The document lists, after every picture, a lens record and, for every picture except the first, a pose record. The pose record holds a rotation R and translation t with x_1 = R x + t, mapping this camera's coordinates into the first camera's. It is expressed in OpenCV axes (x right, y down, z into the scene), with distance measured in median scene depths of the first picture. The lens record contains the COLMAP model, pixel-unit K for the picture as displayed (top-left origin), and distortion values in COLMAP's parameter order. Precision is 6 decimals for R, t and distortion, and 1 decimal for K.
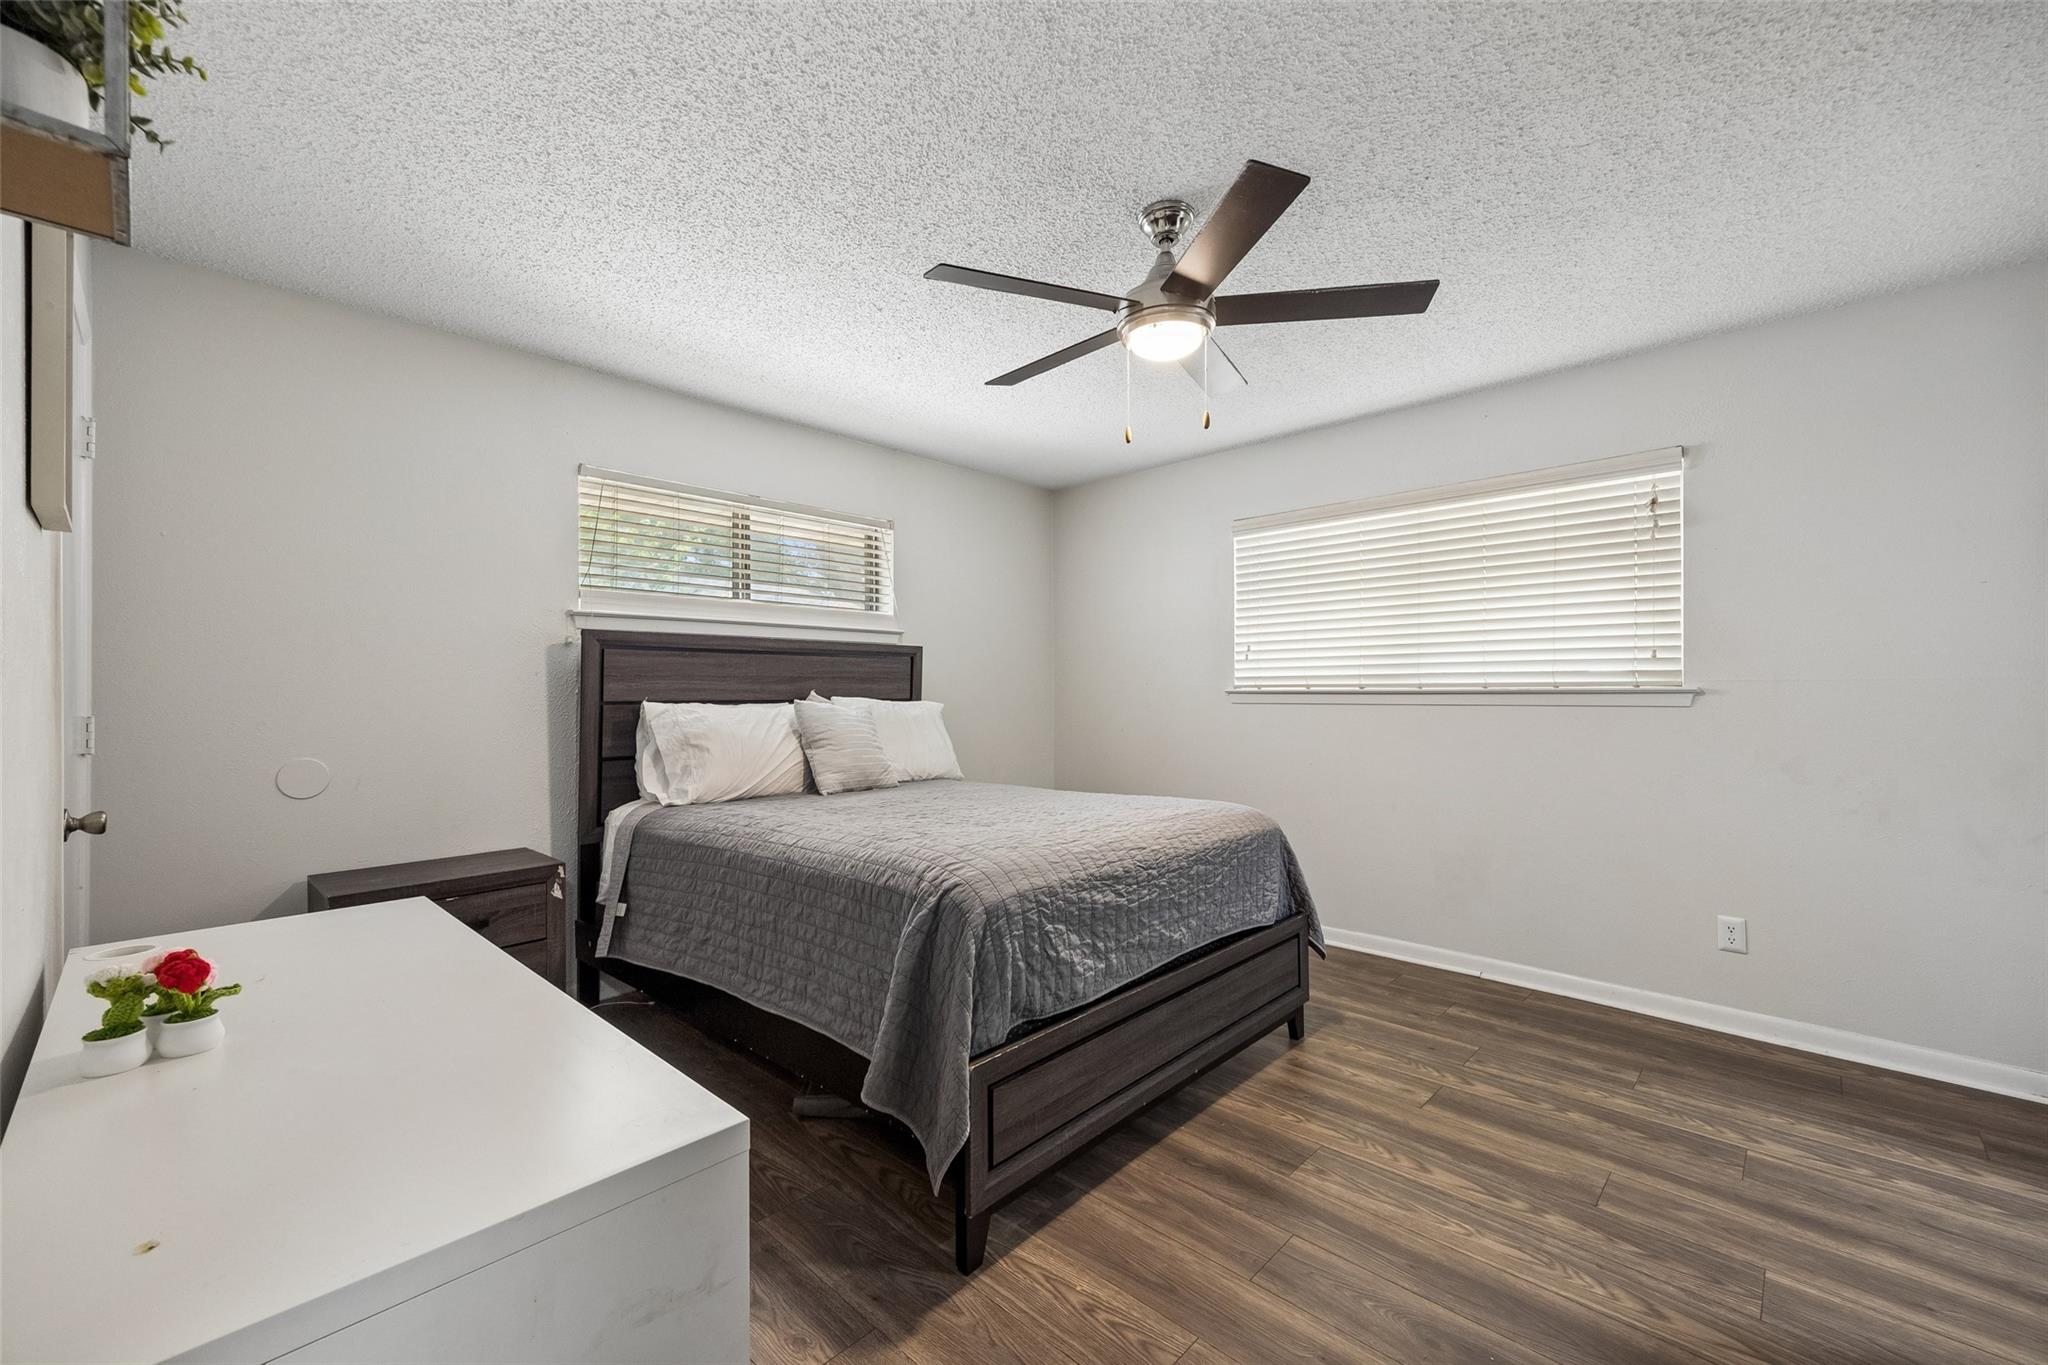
lens RADIAL K [[833.1, 0, 1011.1], [0, 833.1, 685.1], [0, 0, 1]] dist [0.000777, 0.000096]
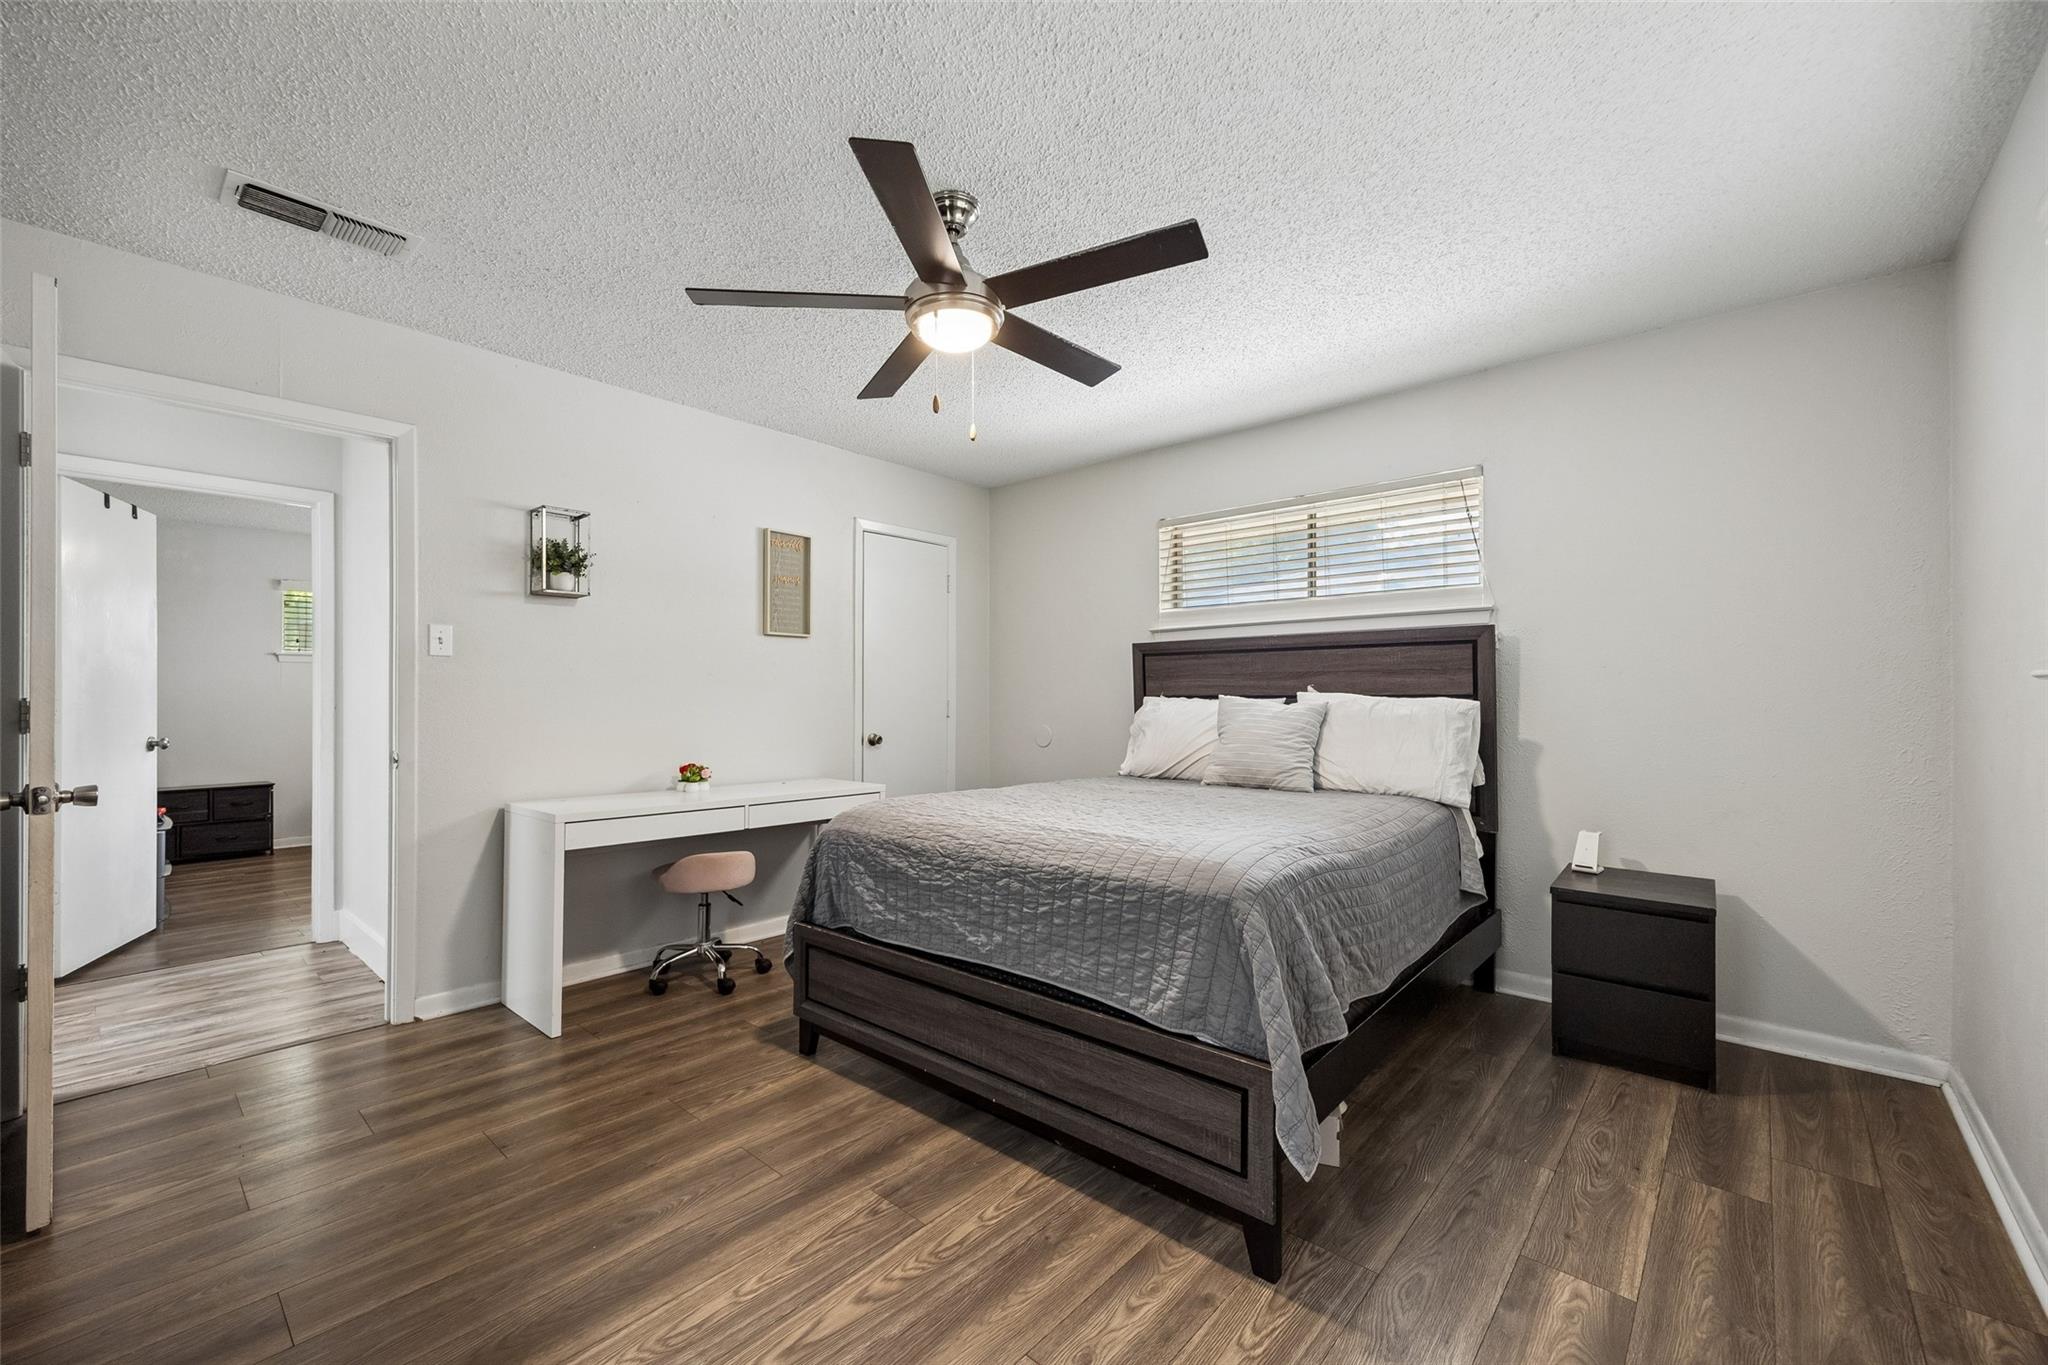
lens RADIAL K [[833.1, 0, 1015.9], [0, 833.1, 691.5], [0, 0, 1]] dist [0.000777, 0.000096]
pose [[0.024620, -0.006577, -0.999675, 1.168076], [0.015263, 0.999864, -0.006203, 0.022916], [0.999580, -0.015106, 0.024717, 1.036372]]
